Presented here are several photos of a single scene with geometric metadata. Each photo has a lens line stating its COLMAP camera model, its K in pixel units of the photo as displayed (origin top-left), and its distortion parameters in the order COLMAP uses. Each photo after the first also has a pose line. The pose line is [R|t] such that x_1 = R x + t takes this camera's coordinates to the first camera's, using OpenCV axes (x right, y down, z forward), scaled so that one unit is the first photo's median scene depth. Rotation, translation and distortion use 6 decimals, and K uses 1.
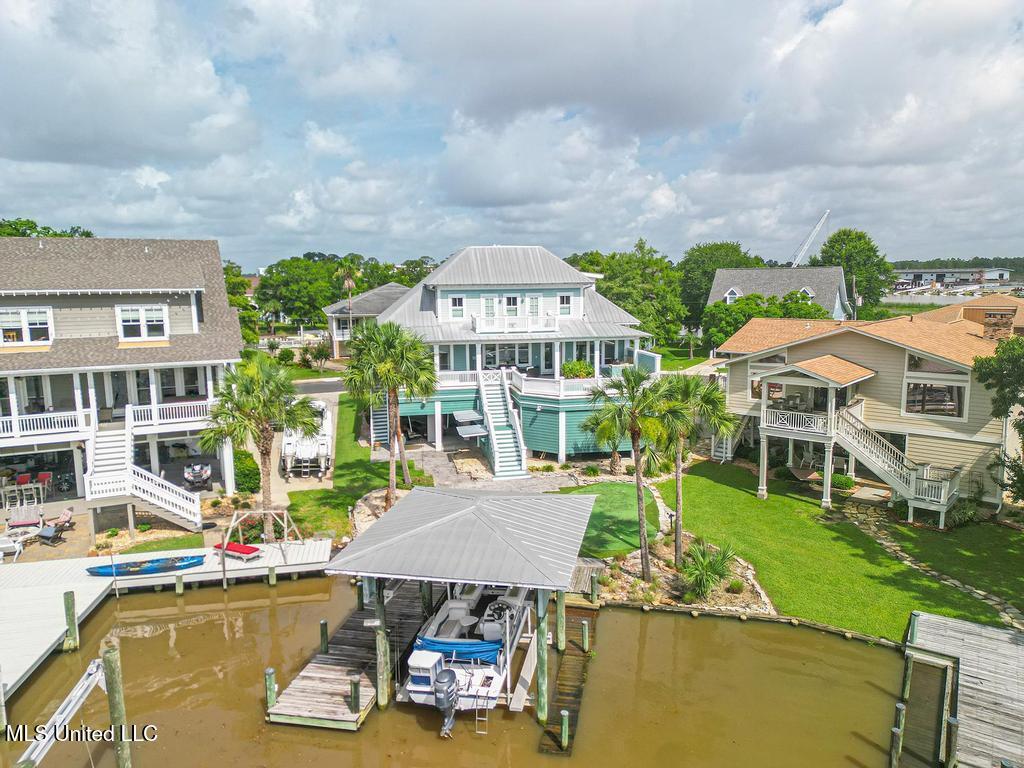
lens RADIAL K [[728.5, 0, 539.4], [0, 728.5, 382.3], [0, 0, 1]] dist [0.063556, -0.002500]
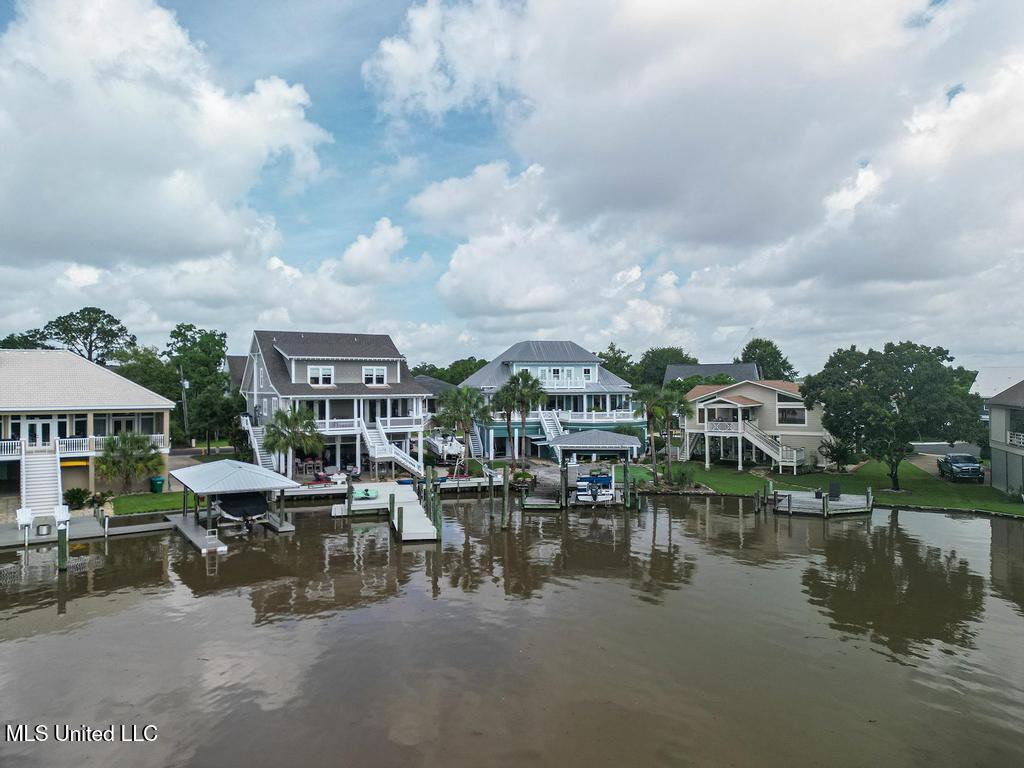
lens RADIAL K [[728.5, 0, 539.4], [0, 728.5, 382.3], [0, 0, 1]] dist [0.063556, -0.002500]
pose [[0.996858, 0.003043, 0.079153, -0.200010], [0.009088, 0.988269, -0.152451, 0.160708], [-0.078689, 0.152691, 0.985136, -0.615448]]
